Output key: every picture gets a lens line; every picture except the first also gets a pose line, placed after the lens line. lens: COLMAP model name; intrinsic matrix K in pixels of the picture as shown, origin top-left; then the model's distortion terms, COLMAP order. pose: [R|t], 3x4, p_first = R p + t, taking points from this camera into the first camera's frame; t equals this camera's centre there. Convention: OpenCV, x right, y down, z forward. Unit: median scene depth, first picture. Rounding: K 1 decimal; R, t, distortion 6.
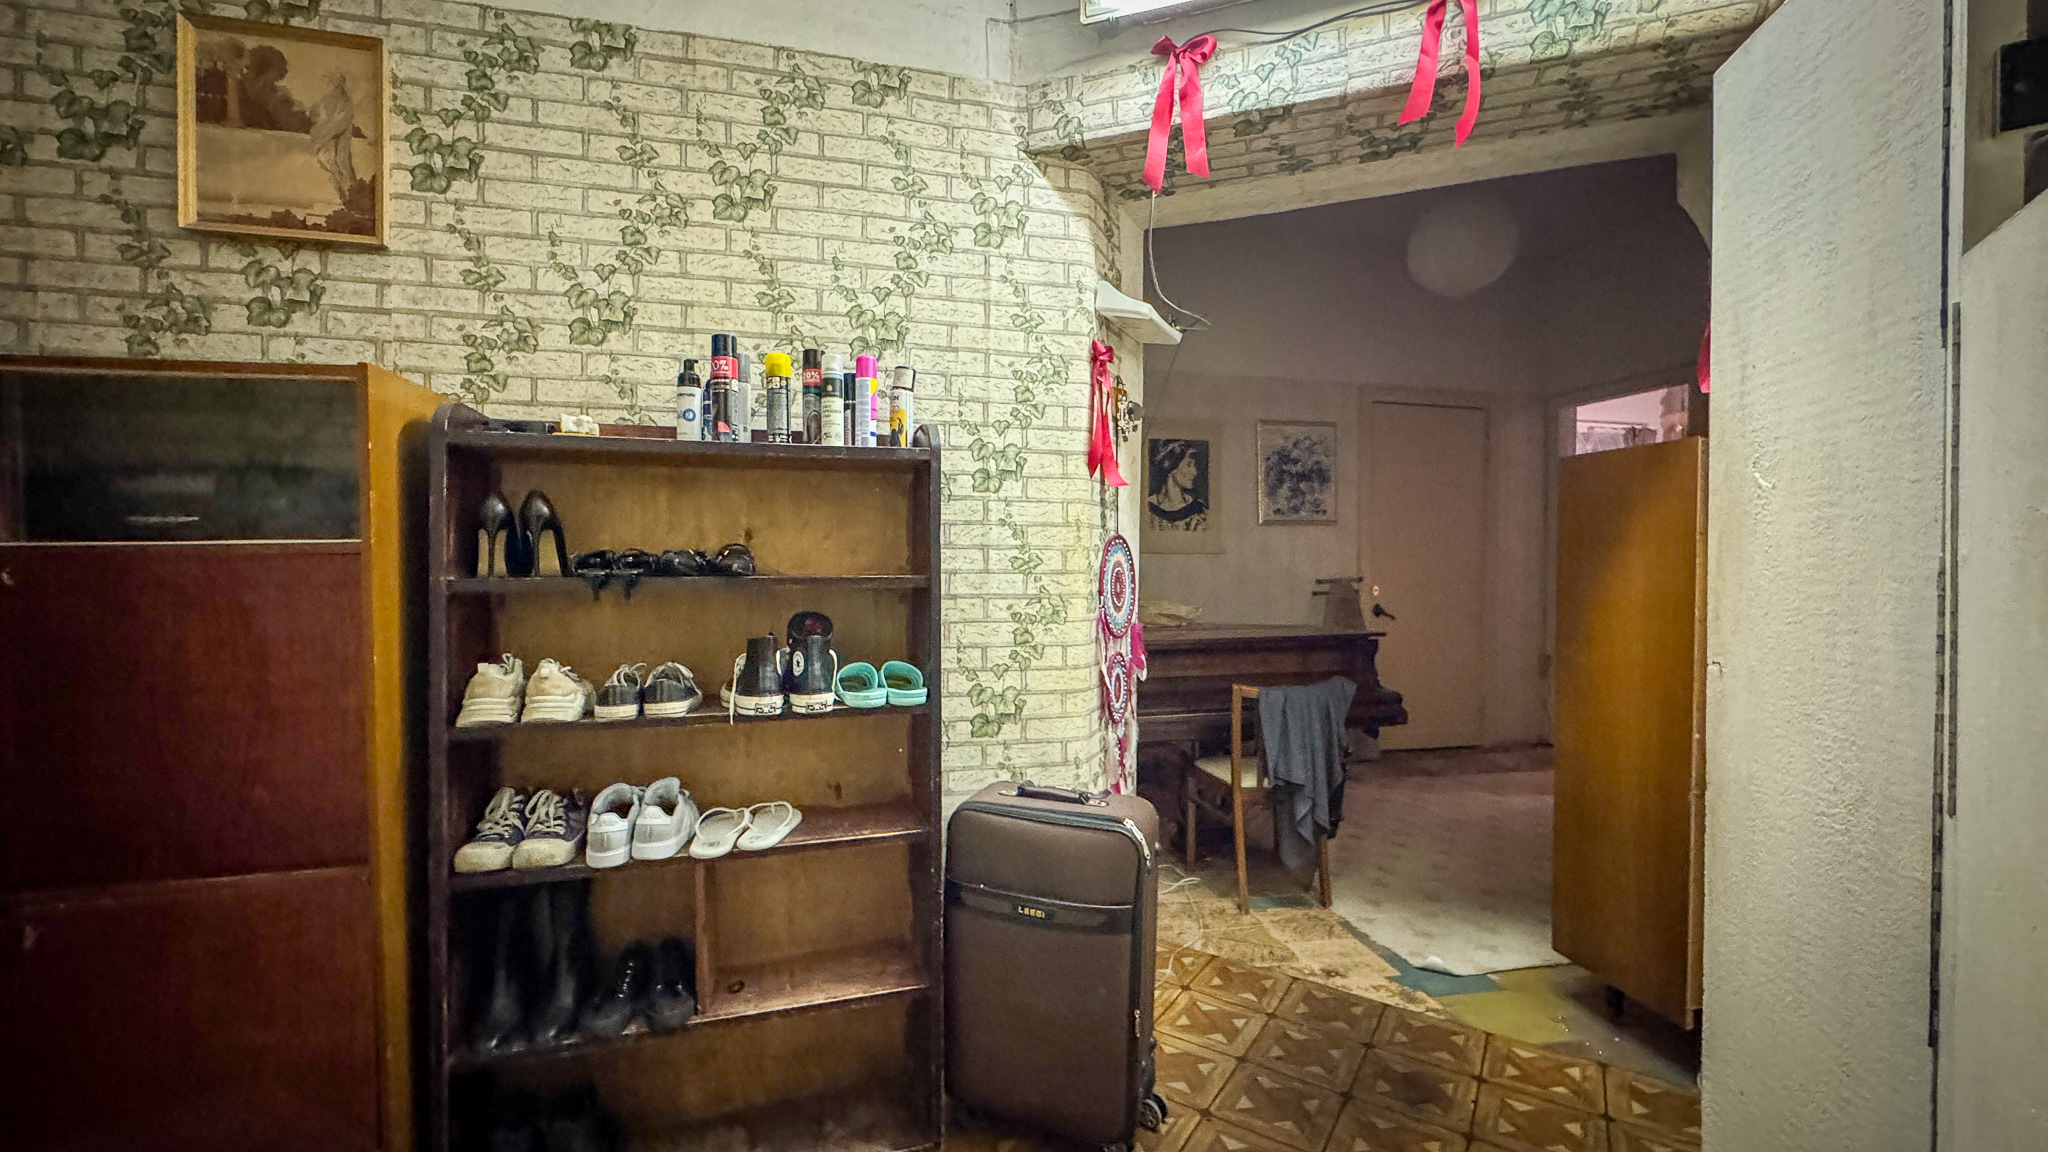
lens RADIAL K [[820.3, 0, 1021.1], [0, 820.3, 566.3], [0, 0, 1]] dist [-0.001980, 0.000258]
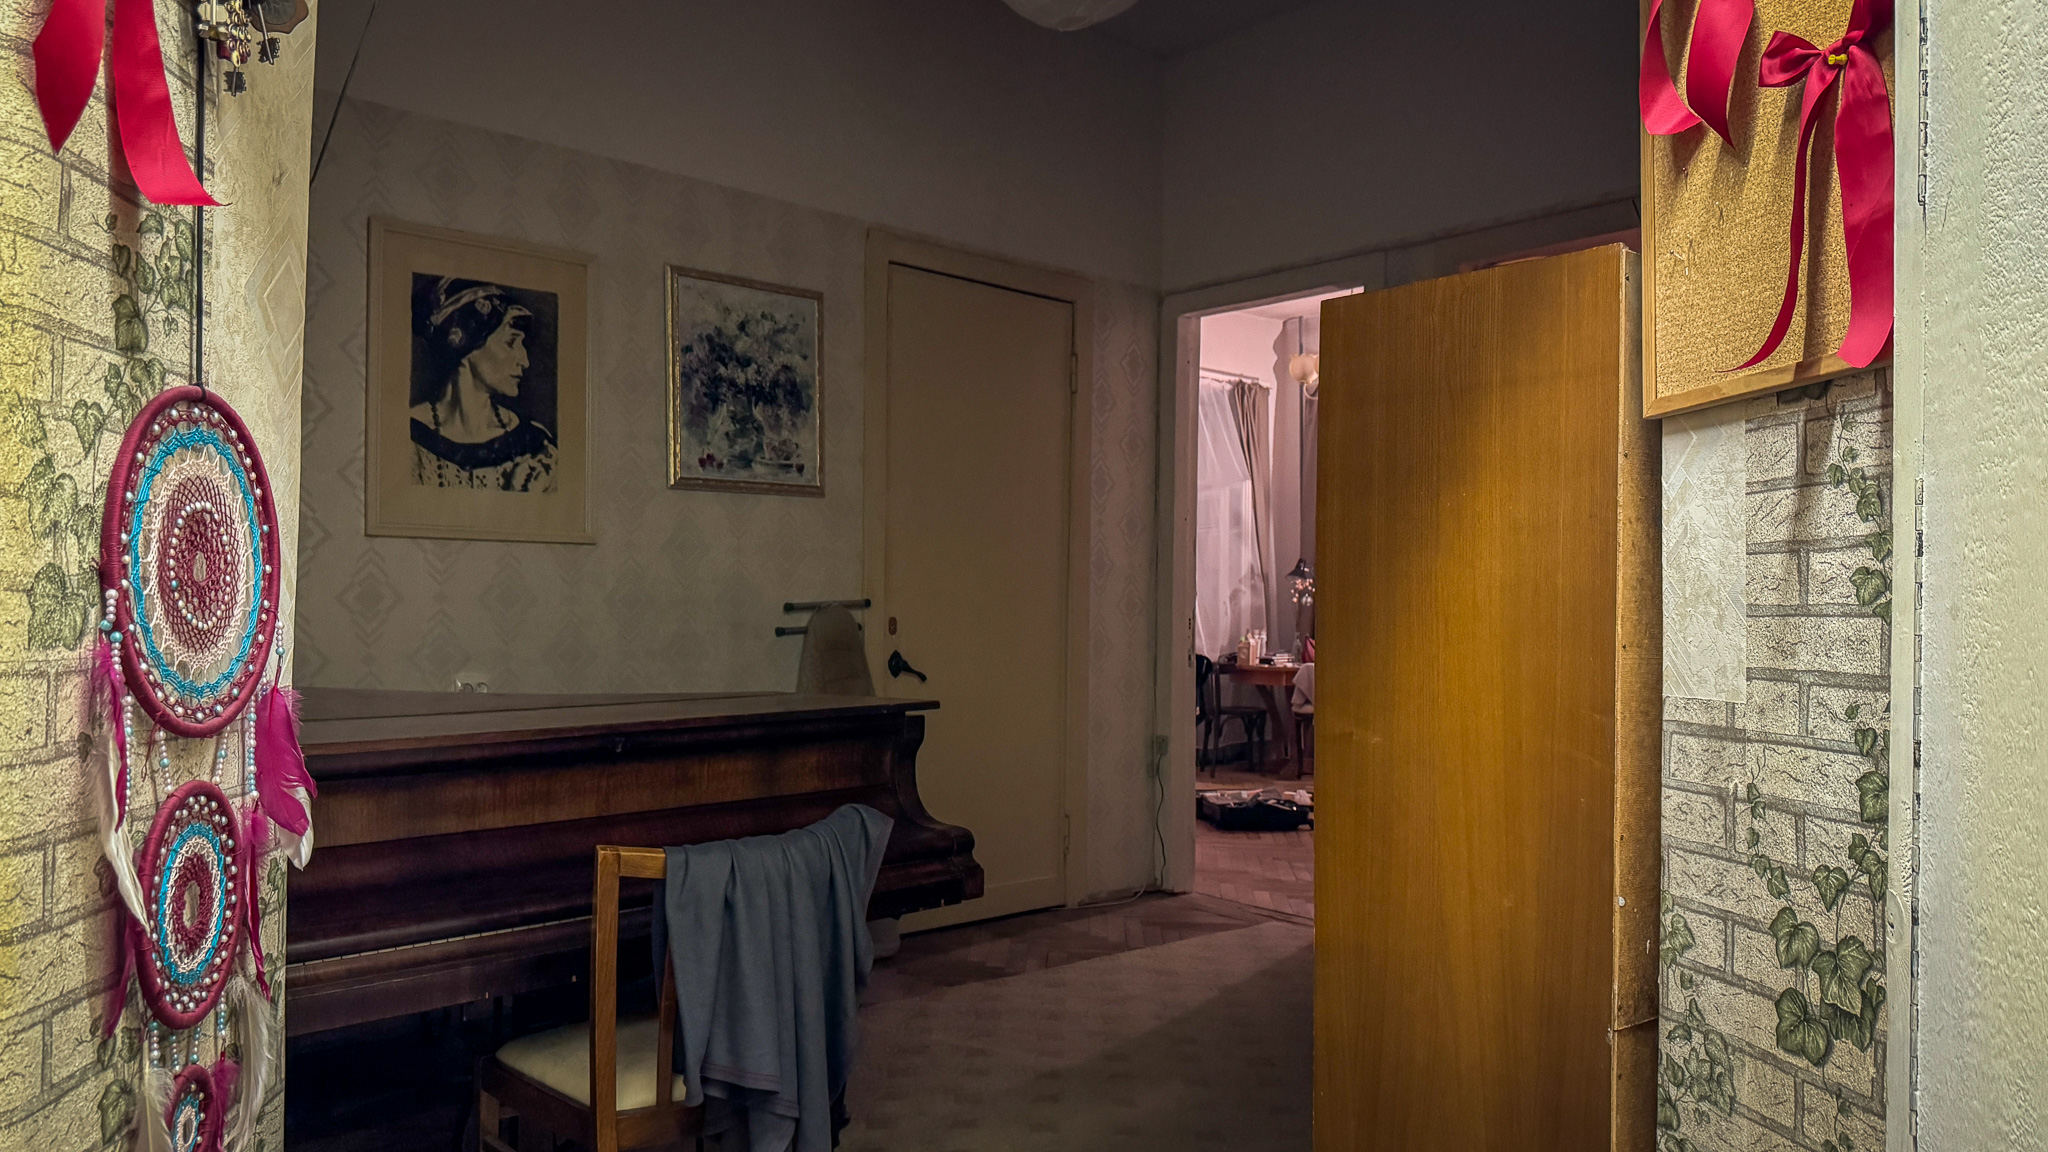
lens RADIAL K [[1410.7, 0, 1037.6], [0, 1410.7, 577.5], [0, 0, 1]] dist [0.090274, -0.139613]
pose [[0.858937, 0.012646, 0.511925, 0.067409], [-0.001000, 0.999735, -0.023018, 0.024399], [-0.512080, 0.019259, 0.858722, 0.232799]]
